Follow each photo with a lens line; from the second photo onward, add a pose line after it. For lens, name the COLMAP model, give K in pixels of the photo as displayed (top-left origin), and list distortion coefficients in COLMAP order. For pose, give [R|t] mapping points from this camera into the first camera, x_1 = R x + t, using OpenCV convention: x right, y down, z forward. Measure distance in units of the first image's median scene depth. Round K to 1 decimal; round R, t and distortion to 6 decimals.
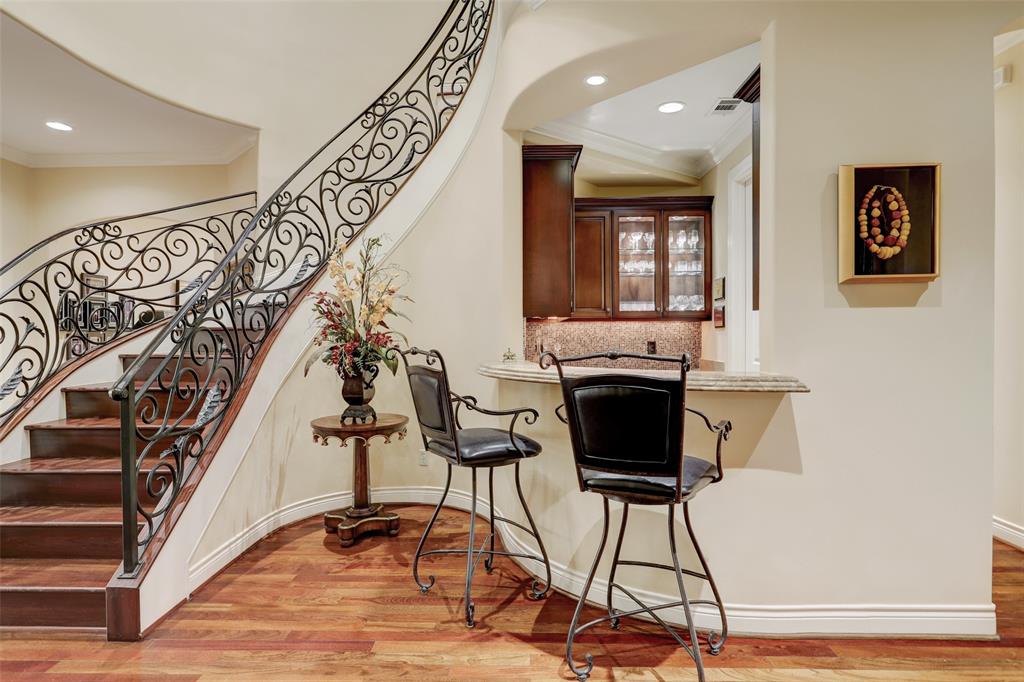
lens RADIAL K [[549.1, 0, 507.1], [0, 549.1, 339.5], [0, 0, 1]] dist [-0.011817, -0.000259]
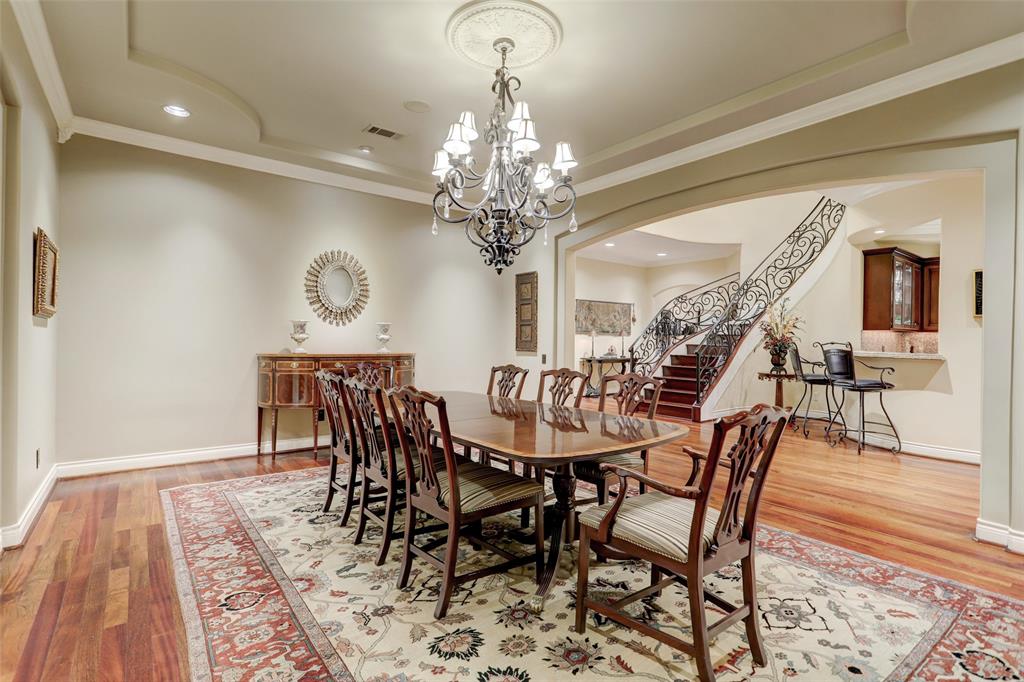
lens RADIAL K [[497.6, 0, 503.5], [0, 497.6, 337.8], [0, 0, 1]] dist [-0.002567, 0.000034]
pose [[0.635655, 0.012074, -0.771879, 0.630284], [-0.022692, 0.999738, -0.003049, 0.026332], [0.771640, 0.019453, 0.635762, -1.295650]]
